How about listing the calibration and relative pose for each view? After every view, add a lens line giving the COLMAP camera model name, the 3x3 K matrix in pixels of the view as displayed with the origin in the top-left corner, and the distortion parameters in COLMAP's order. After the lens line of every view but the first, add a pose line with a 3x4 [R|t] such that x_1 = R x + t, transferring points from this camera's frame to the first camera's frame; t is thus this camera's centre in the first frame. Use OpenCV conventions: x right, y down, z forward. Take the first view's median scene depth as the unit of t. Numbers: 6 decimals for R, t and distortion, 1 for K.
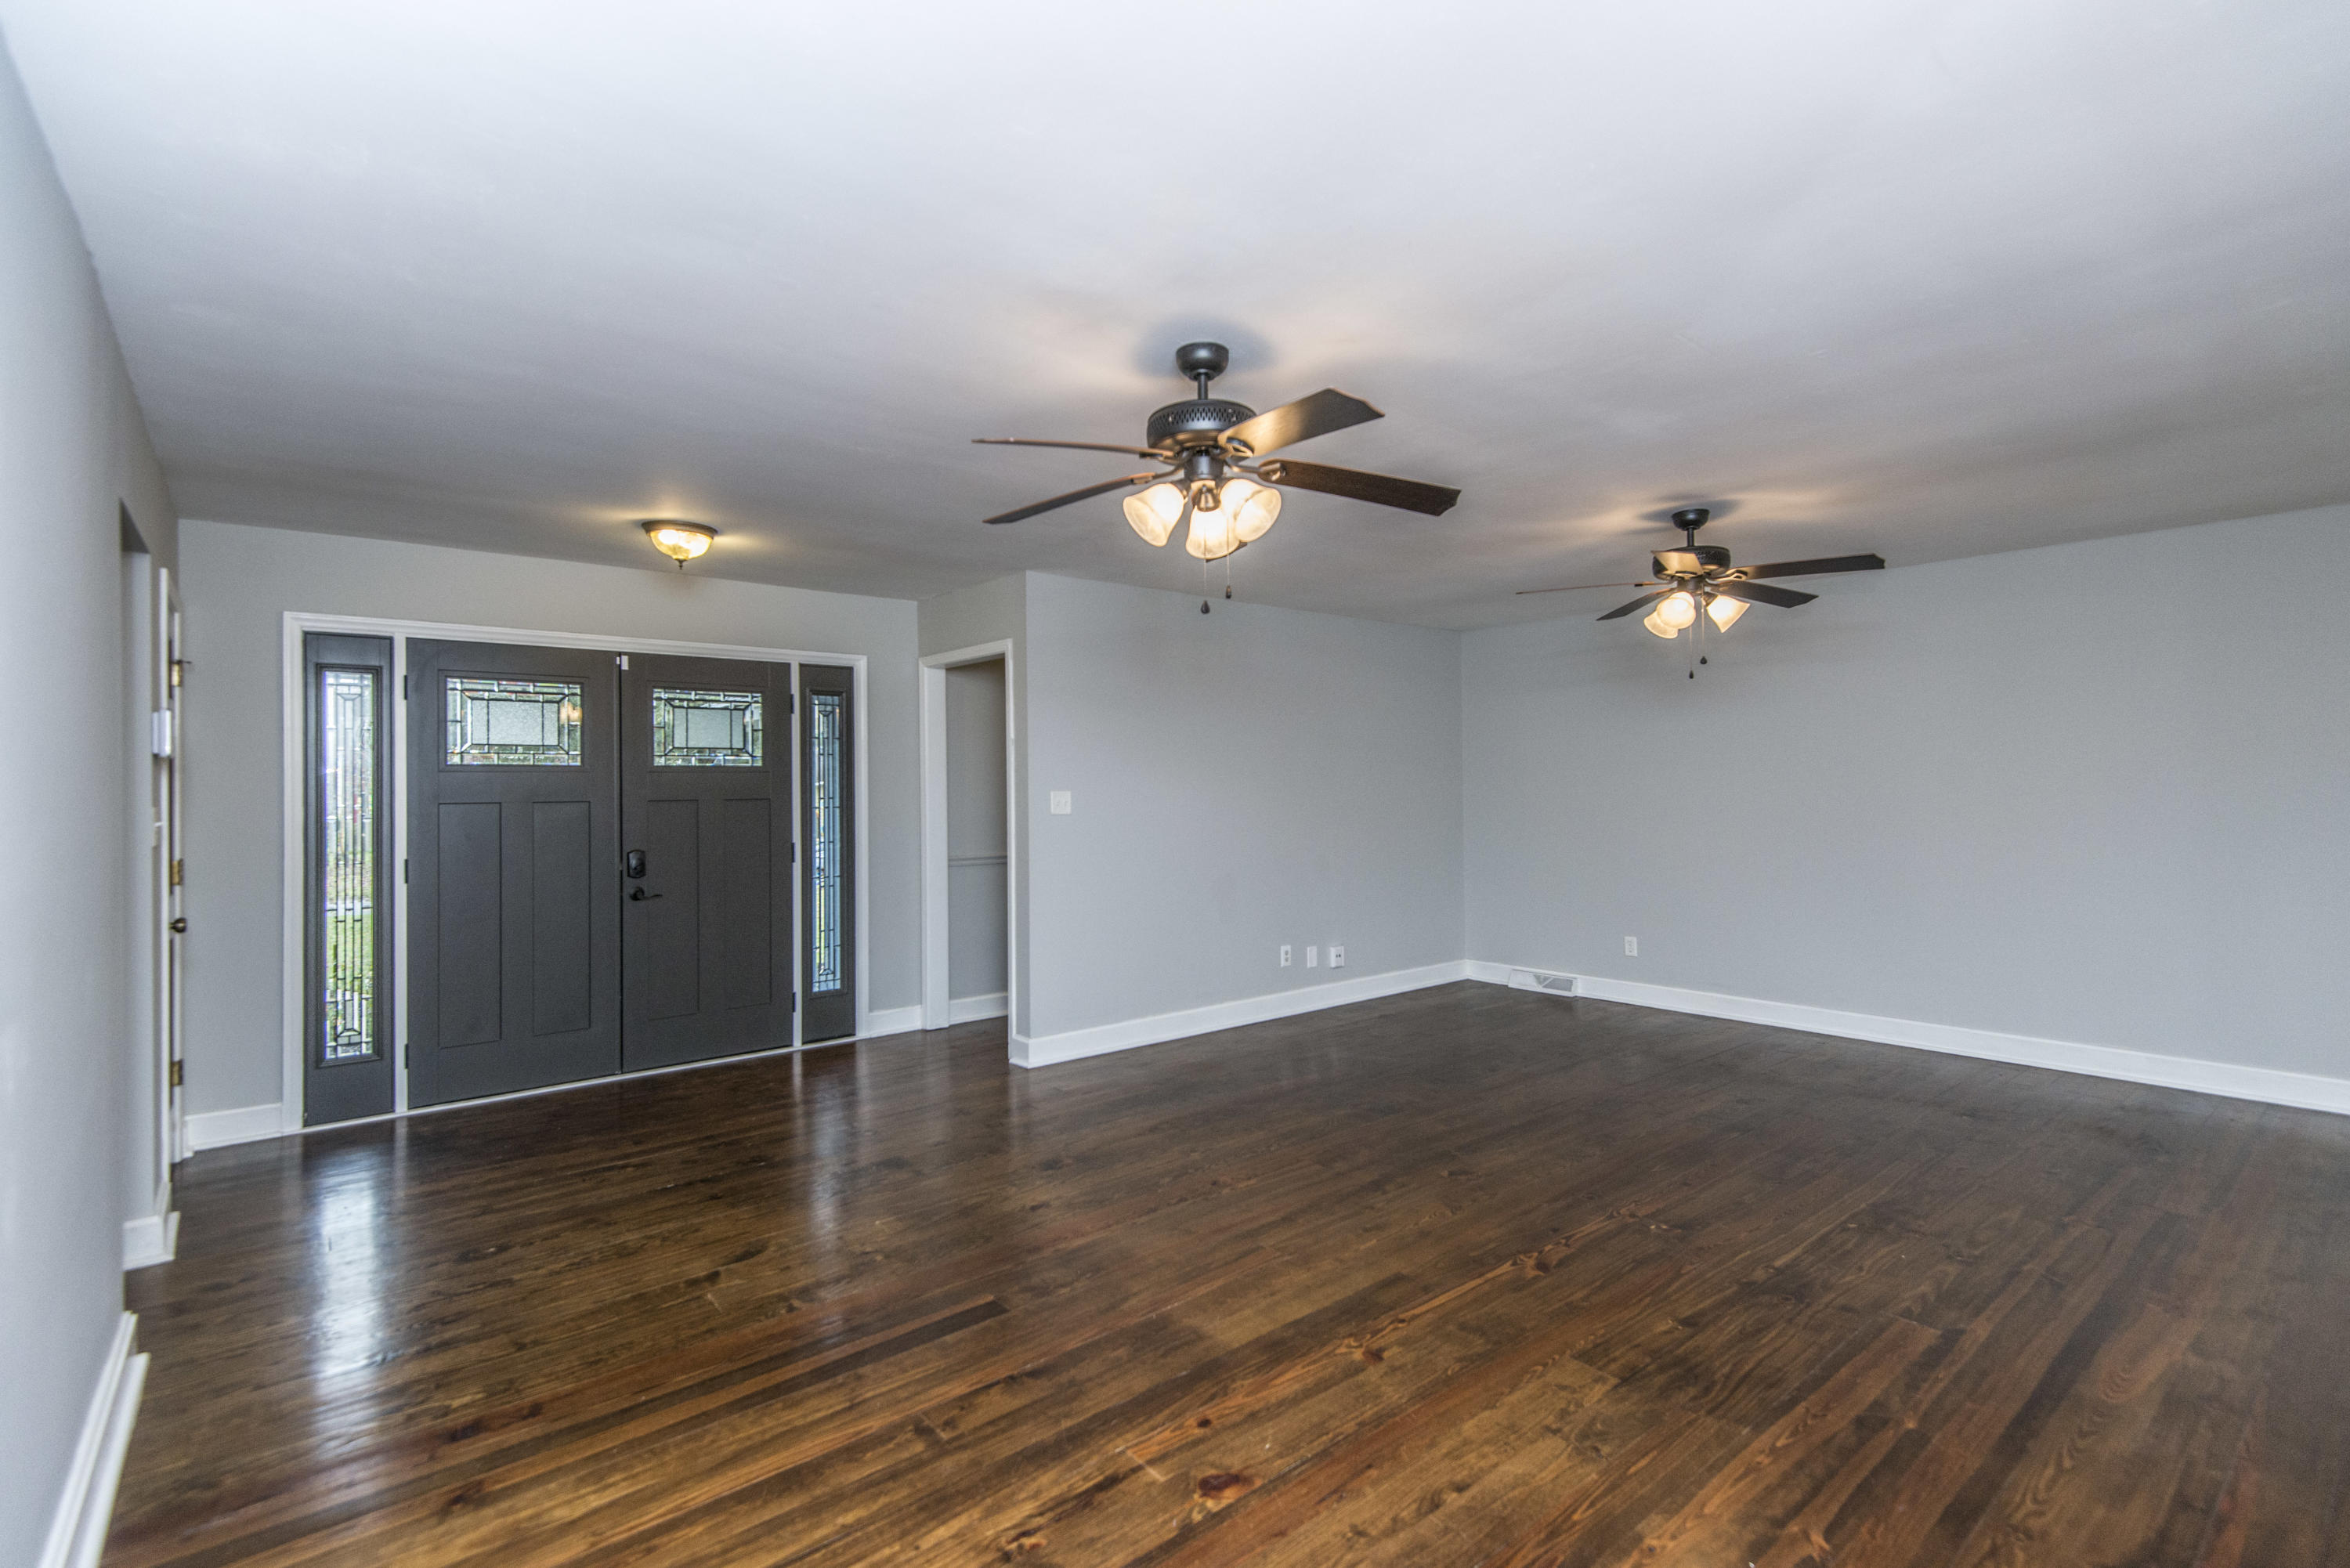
lens RADIAL K [[1084.4, 0, 1175.0], [0, 1084.4, 784.0], [0, 0, 1]] dist [0.013497, 0.000171]
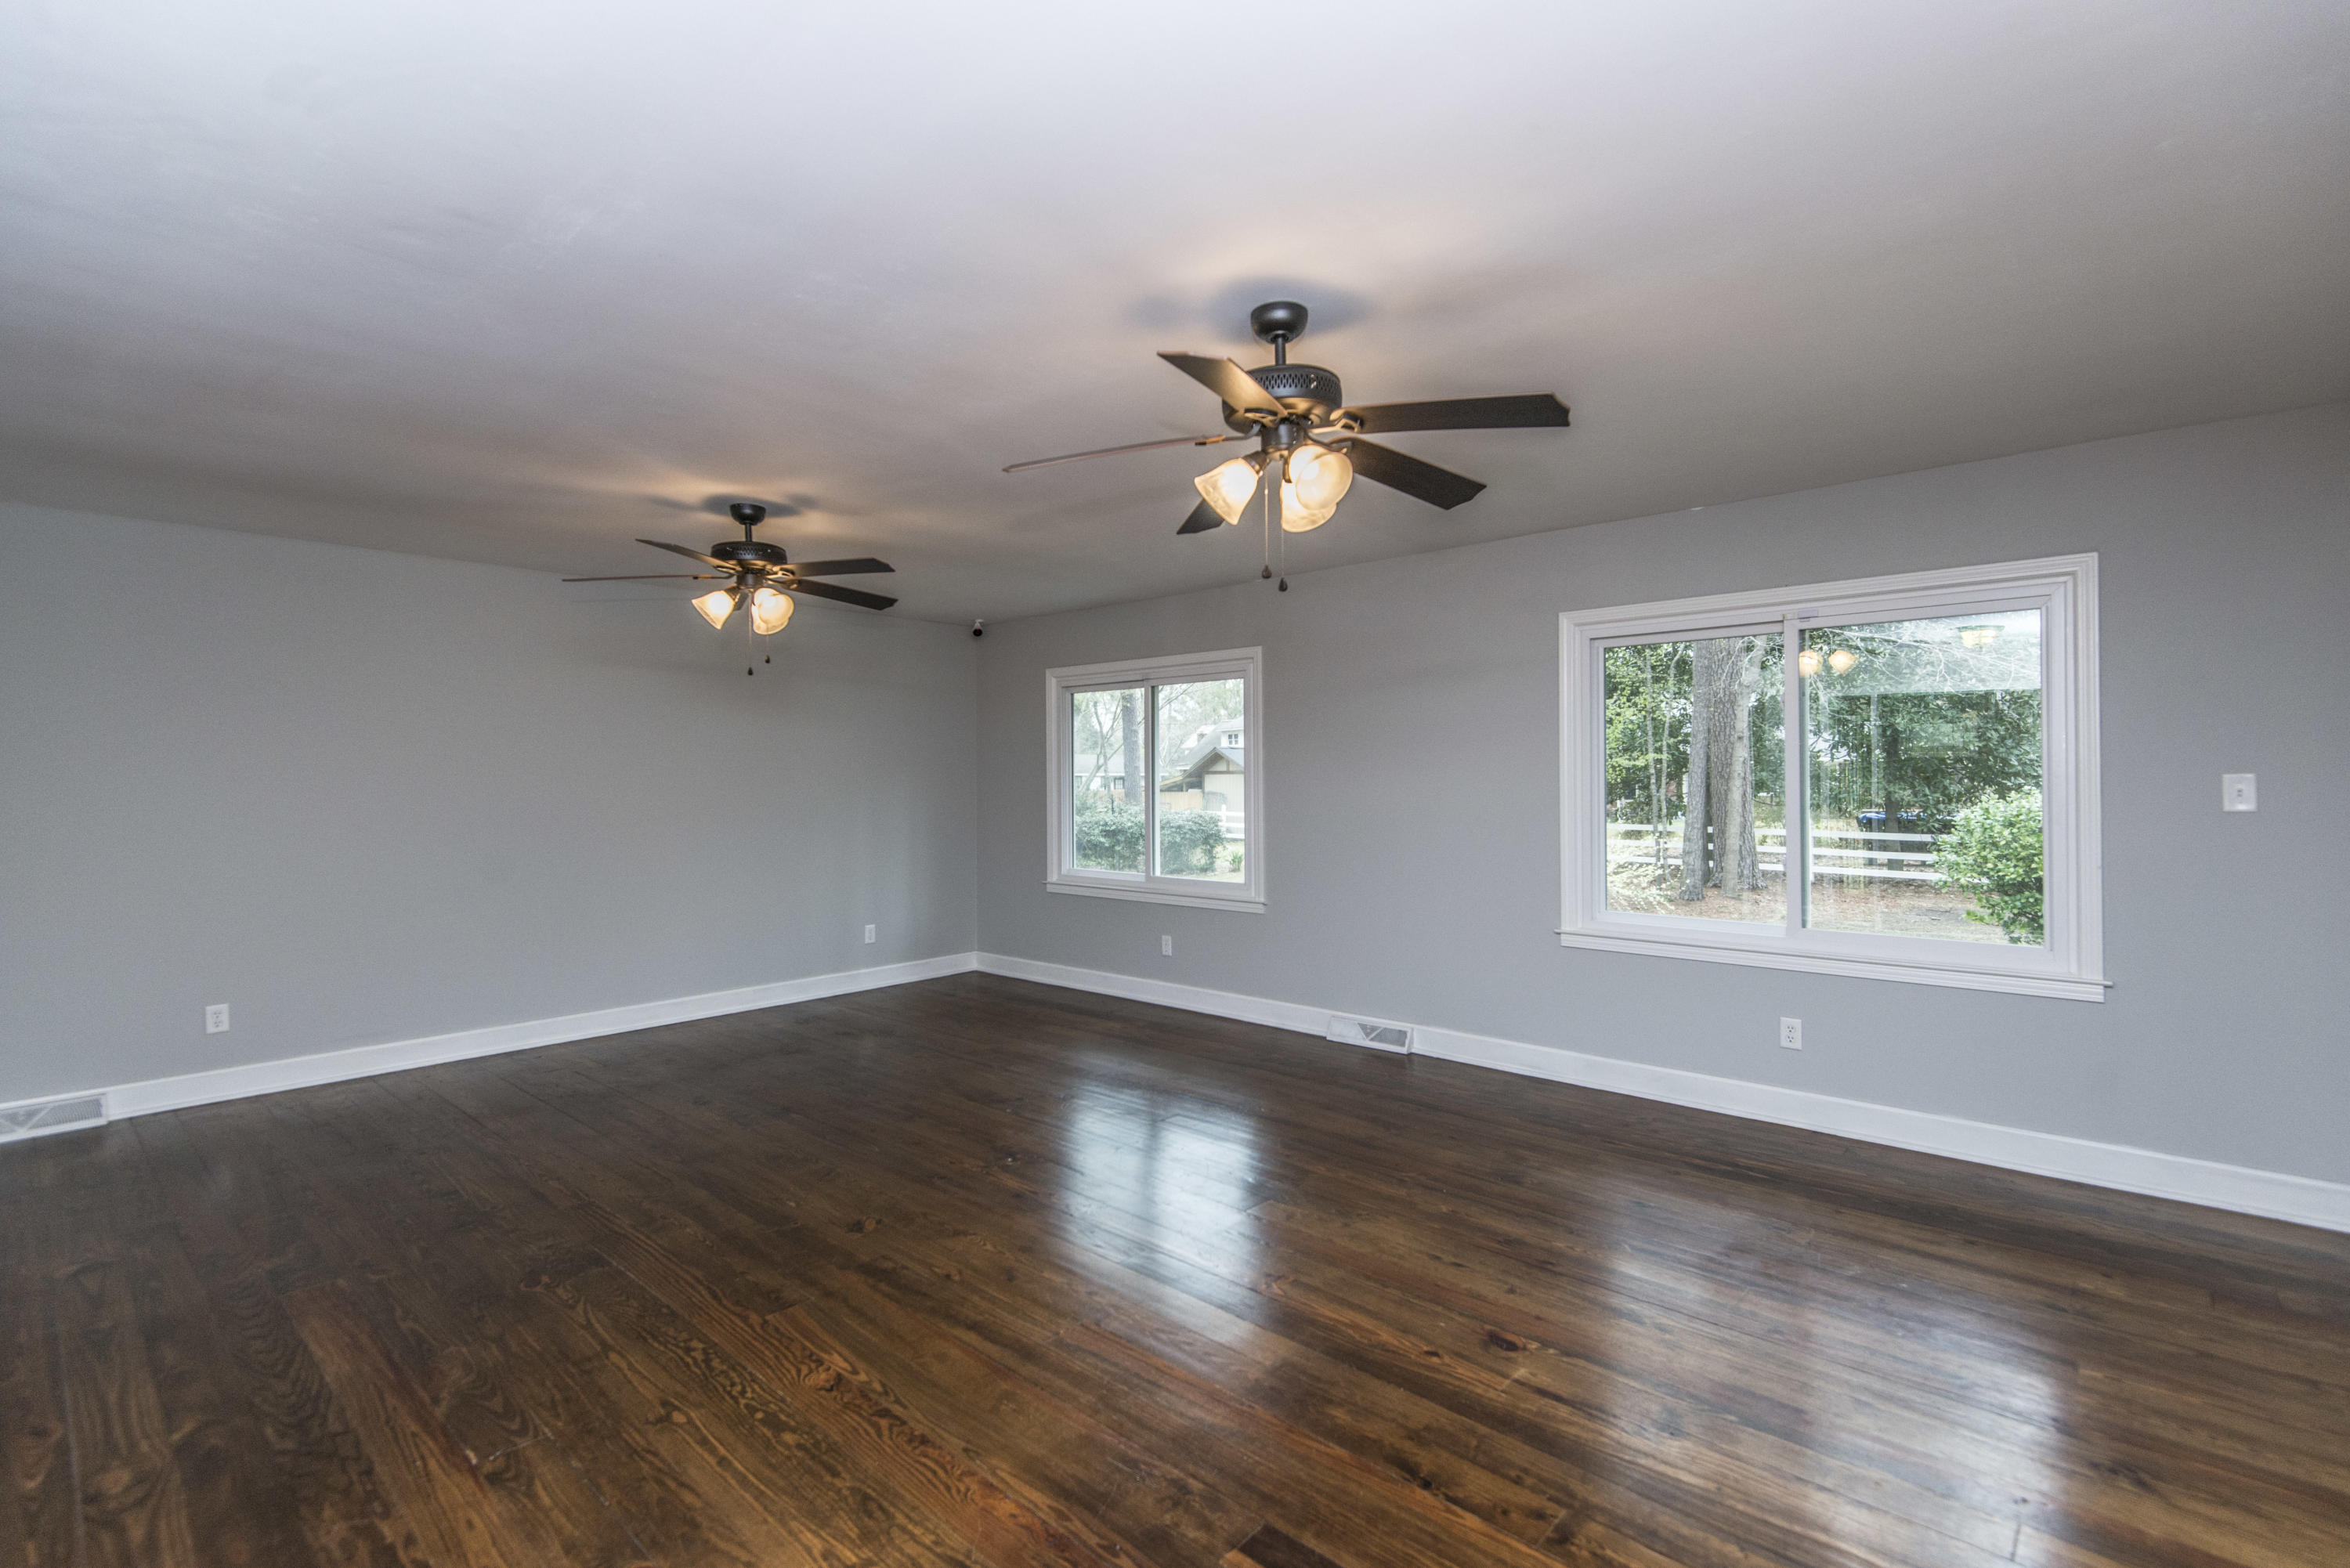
lens RADIAL K [[1039.7, 0, 1207.4], [0, 1039.7, 779.5], [0, 0, 1]] dist [0.011922, 0.000067]
pose [[-0.147299, 0.006915, 0.989068, -0.857740], [0.004493, 0.999970, -0.006322, 0.009349], [-0.989082, 0.003513, -0.147325, 1.194714]]
